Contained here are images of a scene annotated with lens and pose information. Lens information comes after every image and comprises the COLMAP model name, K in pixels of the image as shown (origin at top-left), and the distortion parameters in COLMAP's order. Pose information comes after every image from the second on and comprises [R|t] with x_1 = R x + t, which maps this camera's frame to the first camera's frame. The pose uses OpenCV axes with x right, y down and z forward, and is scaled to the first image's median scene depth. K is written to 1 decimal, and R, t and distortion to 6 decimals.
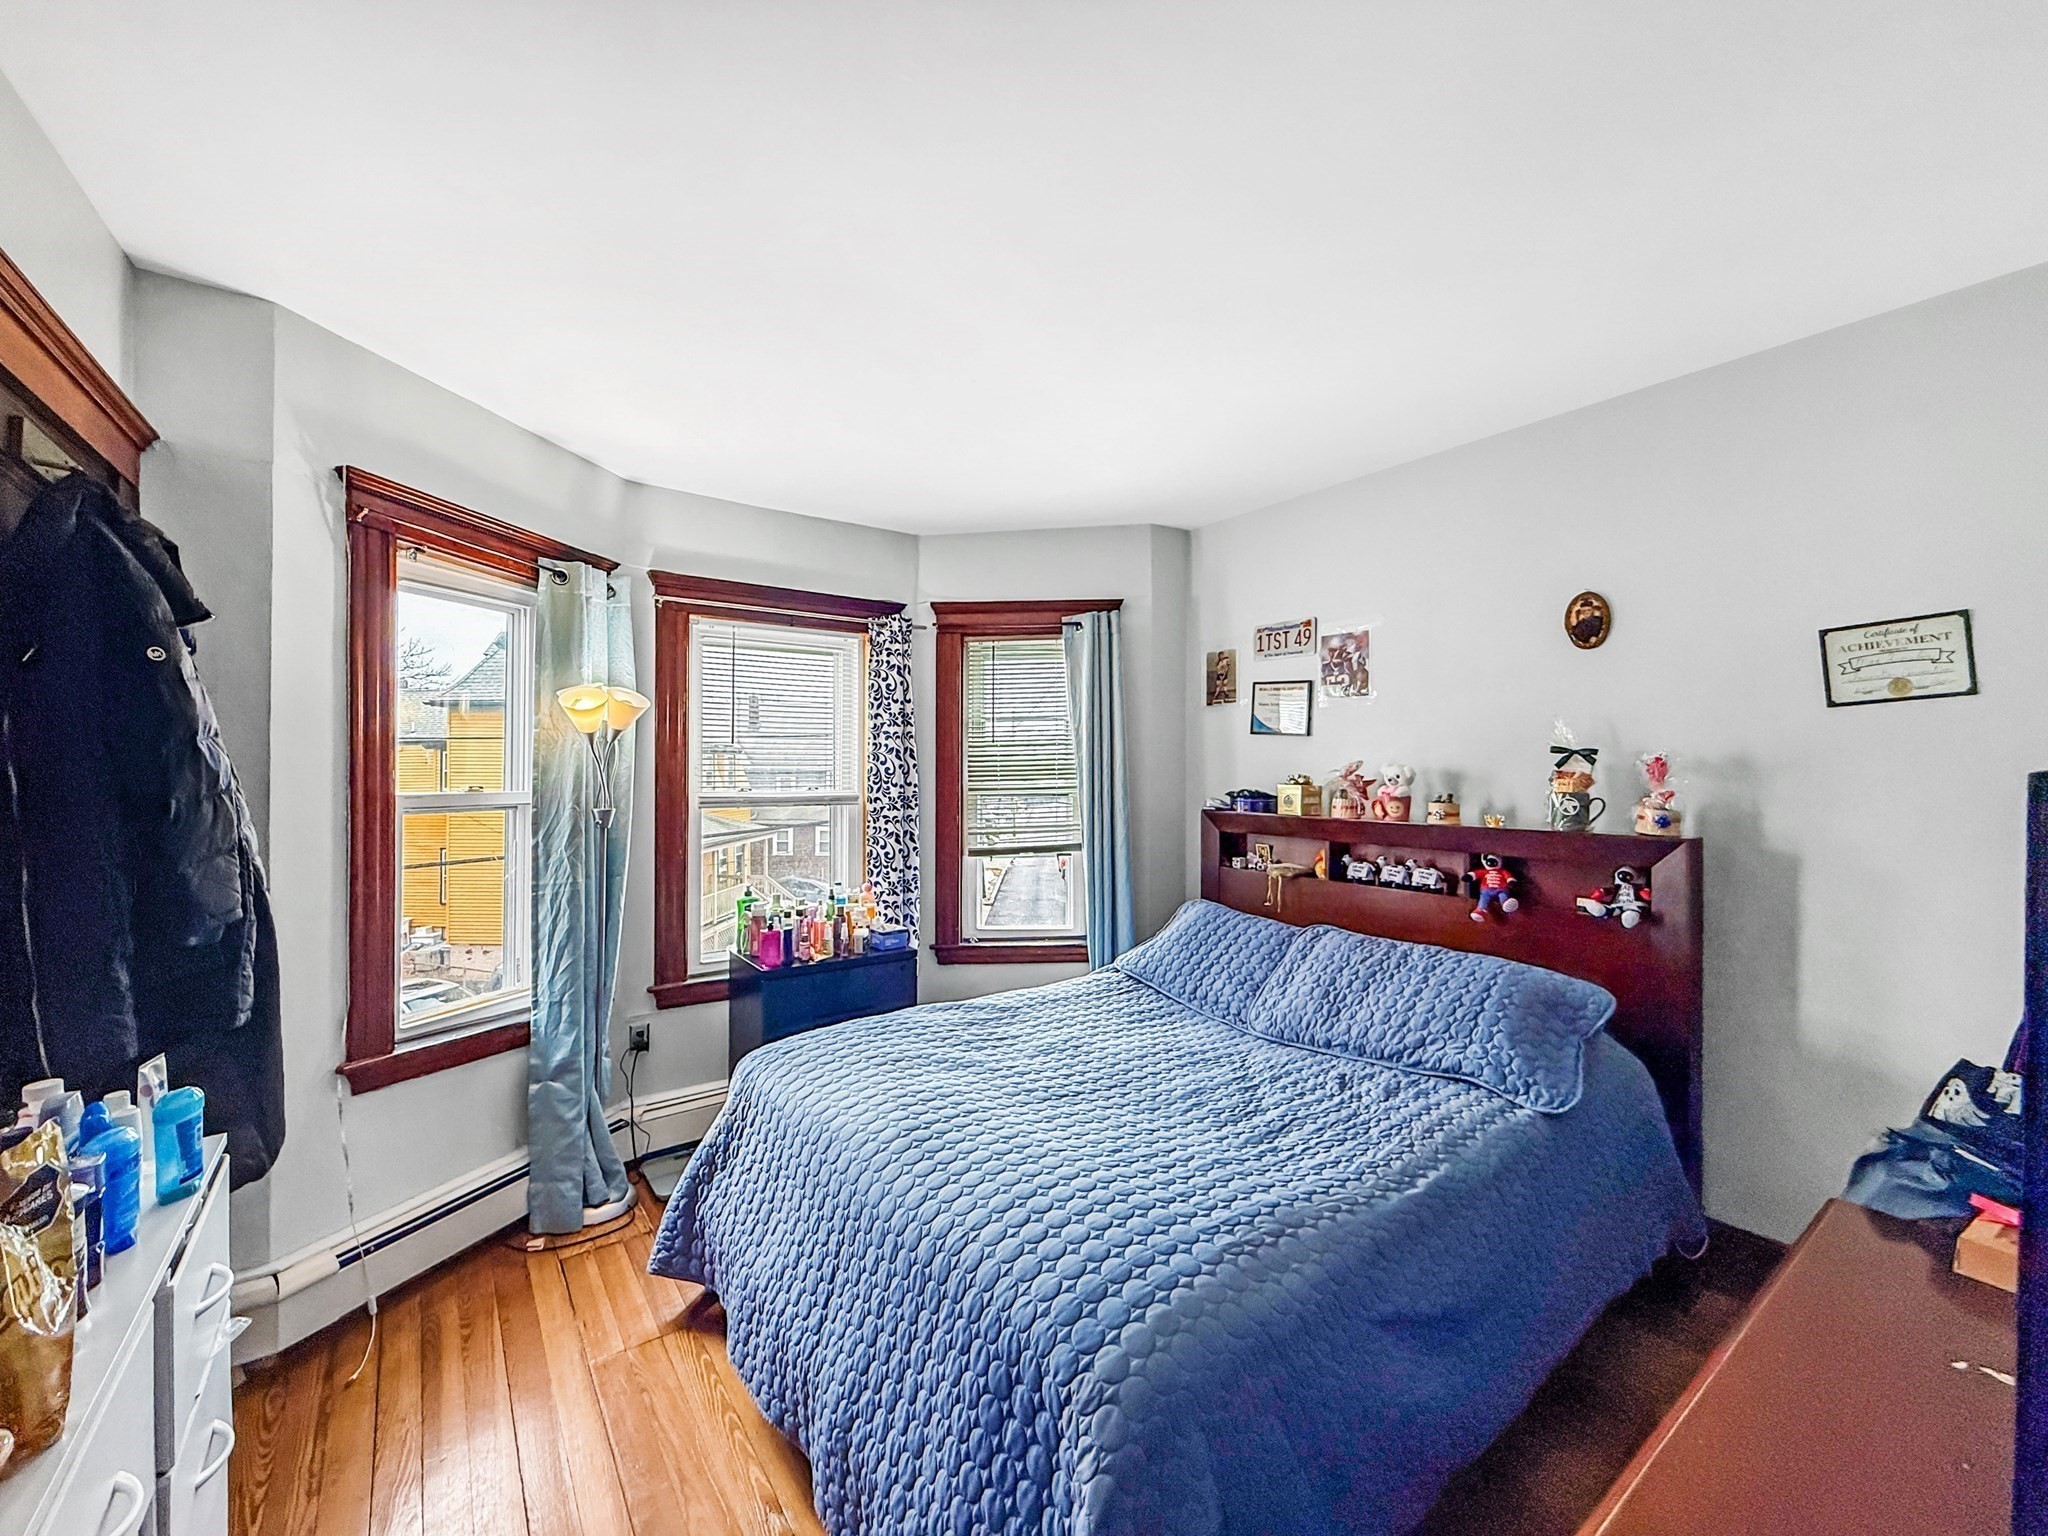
lens RADIAL K [[825.4, 0, 1020.4], [0, 825.4, 767.1], [0, 0, 1]] dist [0.000103, 0.000298]
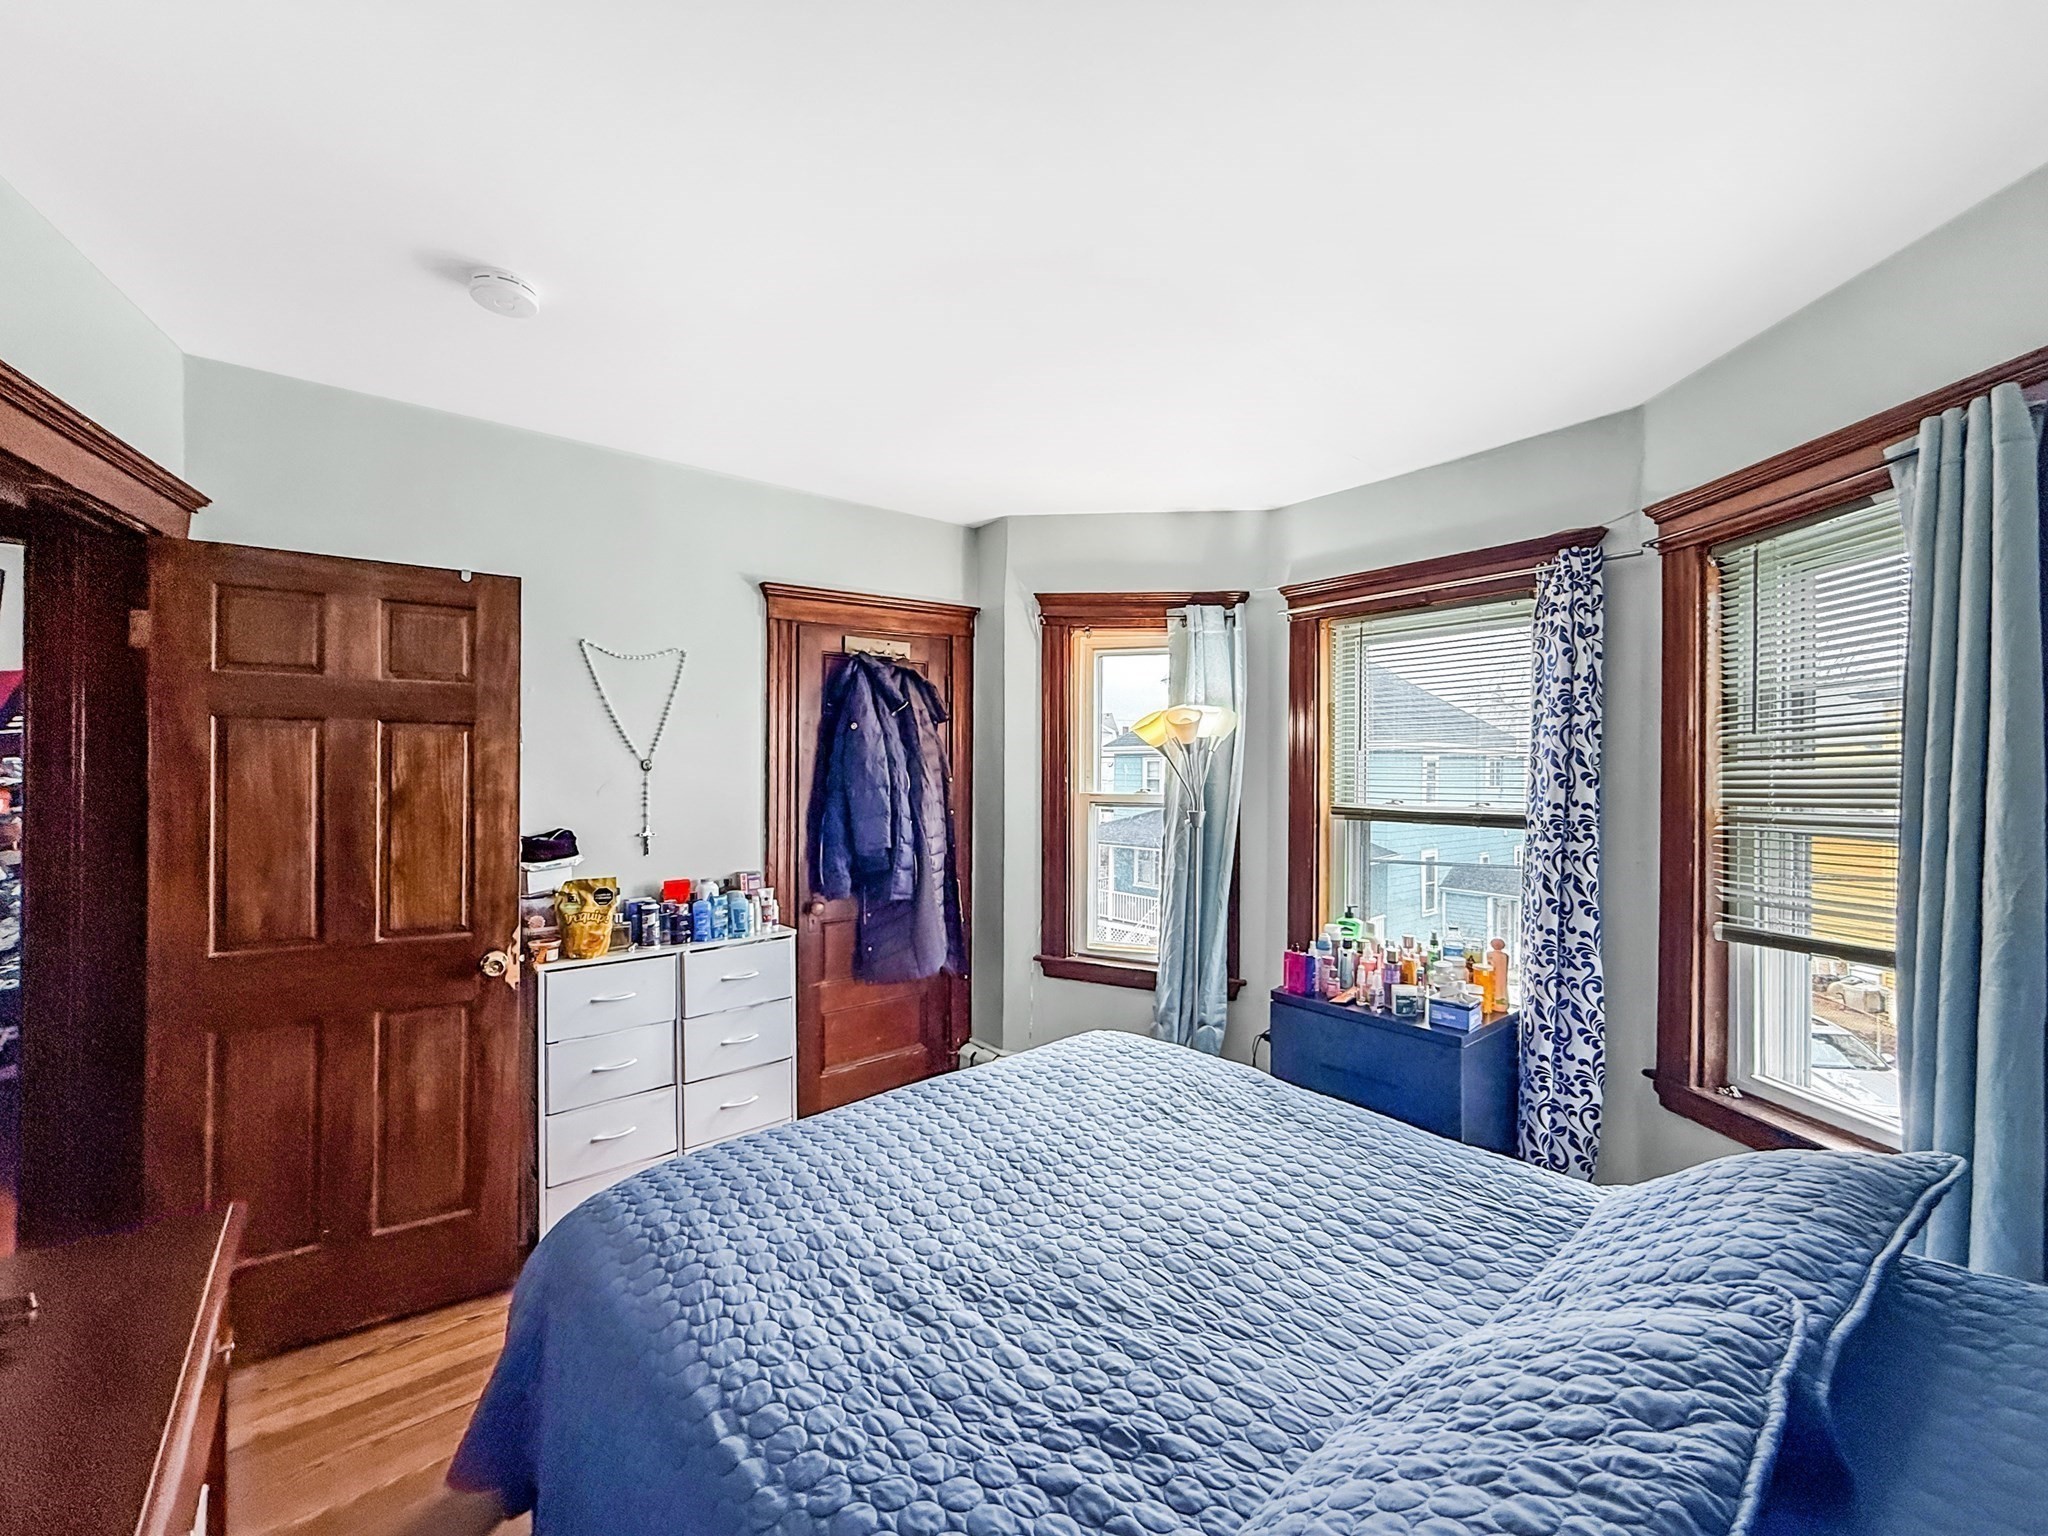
lens RADIAL K [[825.4, 0, 1020.4], [0, 825.4, 767.1], [0, 0, 1]] dist [0.000103, 0.000298]
pose [[0.057947, -0.010700, -0.998262, 0.518192], [-0.009744, 0.999889, -0.011283, 0.003534], [0.998272, 0.010381, 0.057837, 0.543798]]
